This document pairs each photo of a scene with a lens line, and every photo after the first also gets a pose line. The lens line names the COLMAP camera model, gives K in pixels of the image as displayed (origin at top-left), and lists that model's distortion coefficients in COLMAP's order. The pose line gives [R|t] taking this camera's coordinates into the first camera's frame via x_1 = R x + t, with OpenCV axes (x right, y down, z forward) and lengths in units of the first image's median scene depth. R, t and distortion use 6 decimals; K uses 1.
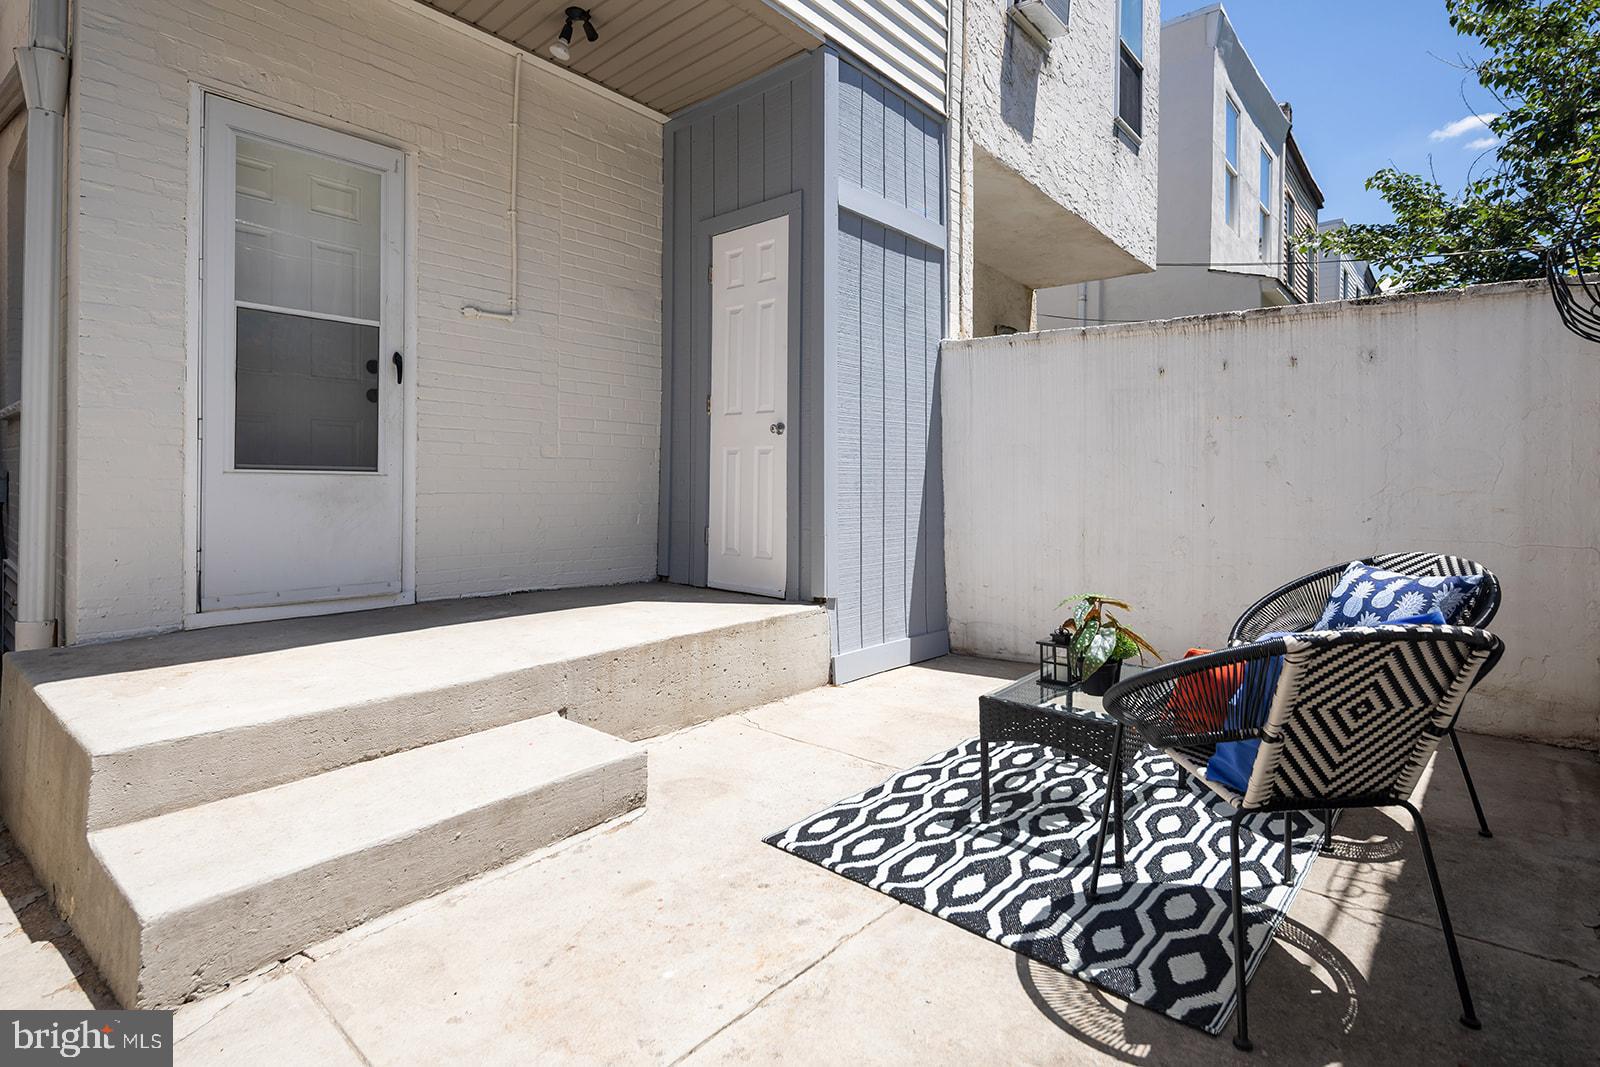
lens RADIAL K [[779.6, 0, 793.9], [0, 779.6, 481.5], [0, 0, 1]] dist [-0.000106, -0.000118]
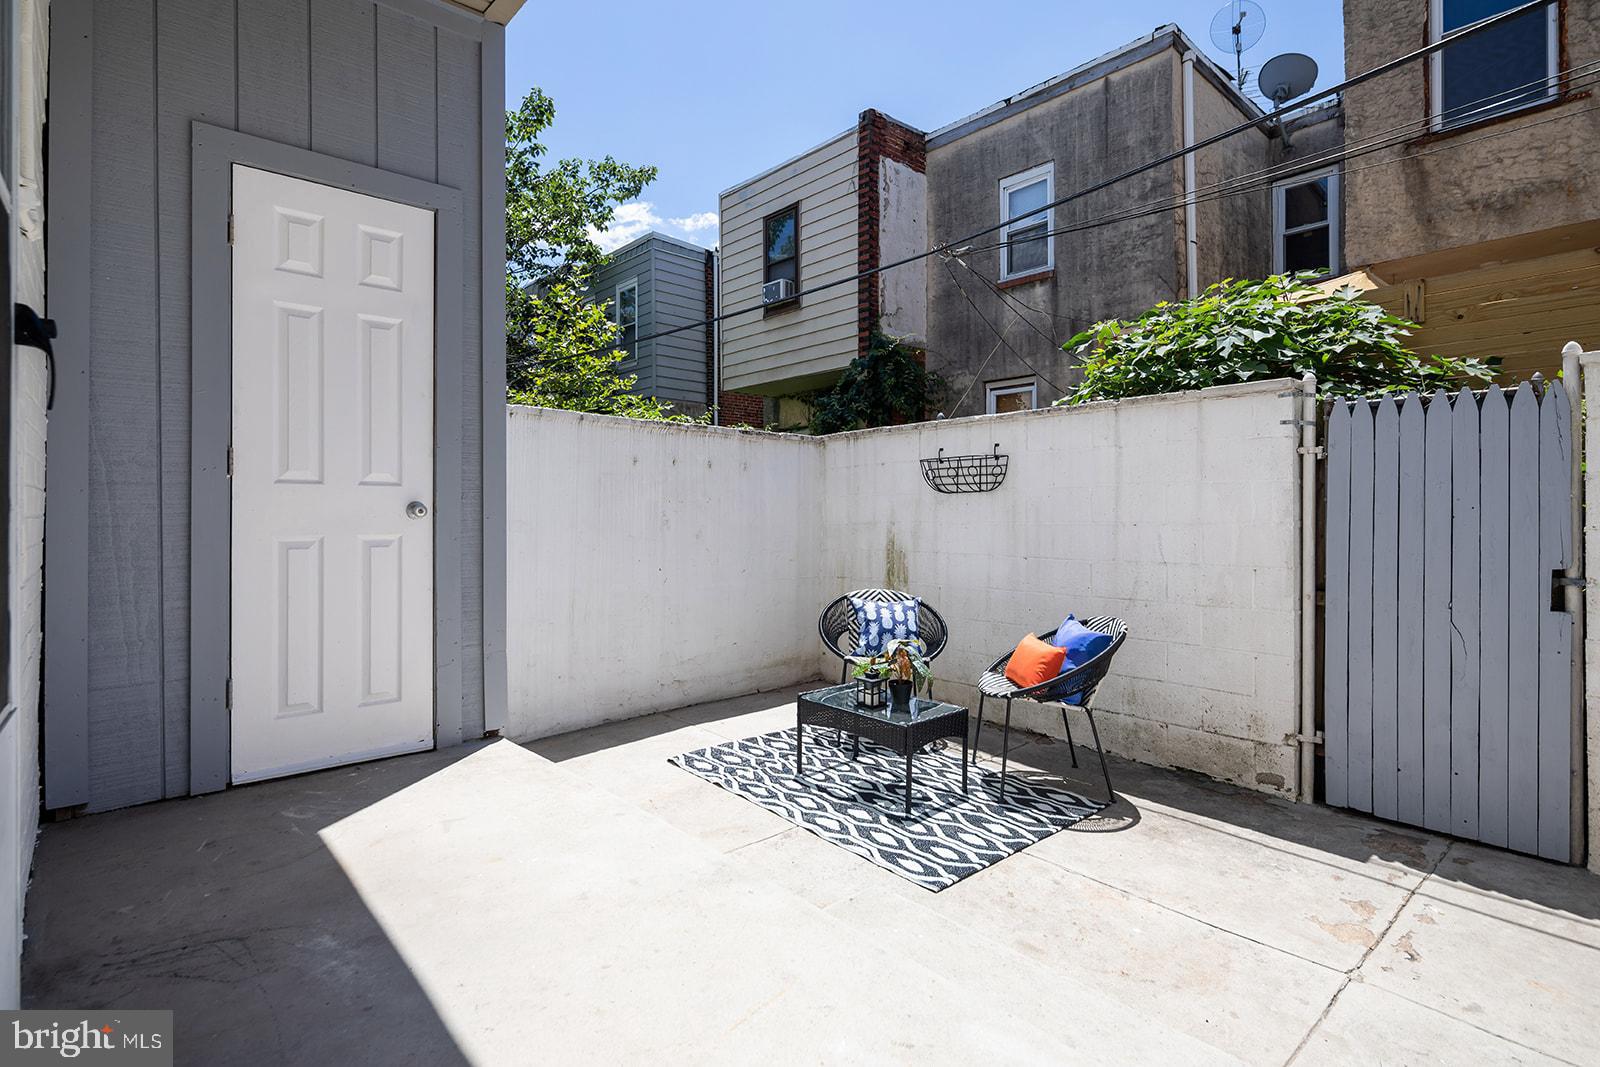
lens RADIAL K [[780.9, 0, 806.2], [0, 780.9, 514.8], [0, 0, 1]] dist [-0.003040, -0.000414]
pose [[0.124054, -0.018172, 0.992109, -1.301716], [0.001558, 0.999835, 0.018118, -0.148276], [-0.992274, -0.000702, 0.124062, 1.097823]]
